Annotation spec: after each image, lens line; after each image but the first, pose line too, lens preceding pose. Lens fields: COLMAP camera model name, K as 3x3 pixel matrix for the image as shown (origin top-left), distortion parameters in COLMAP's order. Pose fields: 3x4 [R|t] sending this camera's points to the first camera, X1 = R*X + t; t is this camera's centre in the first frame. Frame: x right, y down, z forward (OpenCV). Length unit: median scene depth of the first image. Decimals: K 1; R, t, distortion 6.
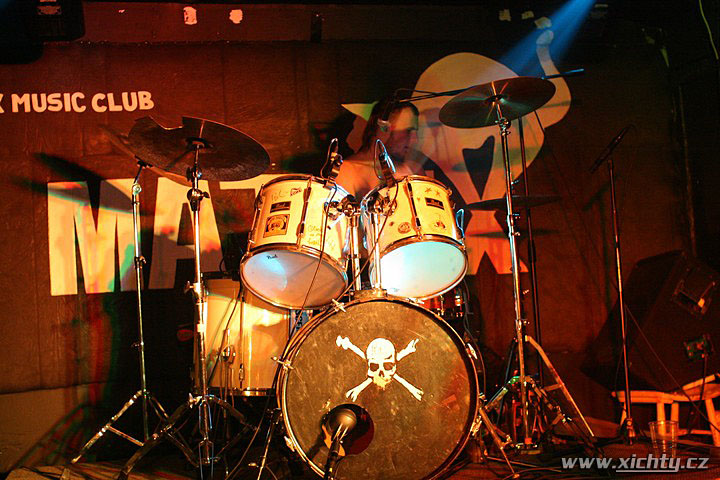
lens RADIAL K [[1001.9, 0, 360.0], [0, 1001.9, 240.0], [0, 0, 1]] dist [-0.144499, -0.020660]
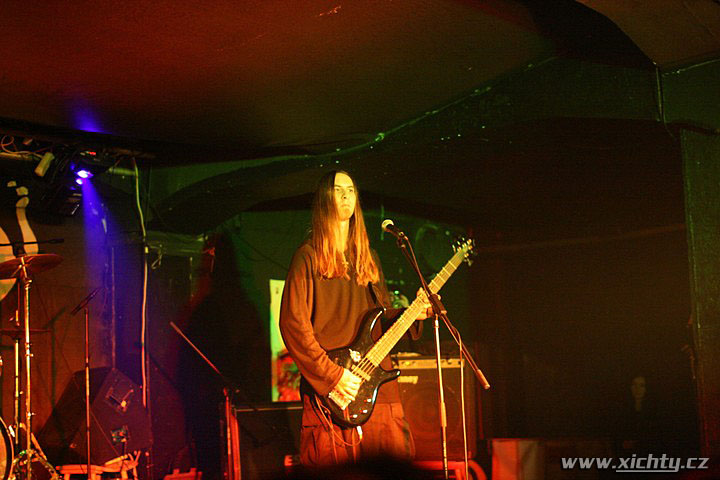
lens RADIAL K [[1001.9, 0, 360.0], [0, 1001.9, 240.0], [0, 0, 1]] dist [-0.144499, -0.020660]
pose [[0.793161, 0.110109, 0.598975, -0.264059], [-0.051428, 0.992117, -0.114278, -0.025521], [-0.606836, 0.059837, 0.792571, -0.363166]]
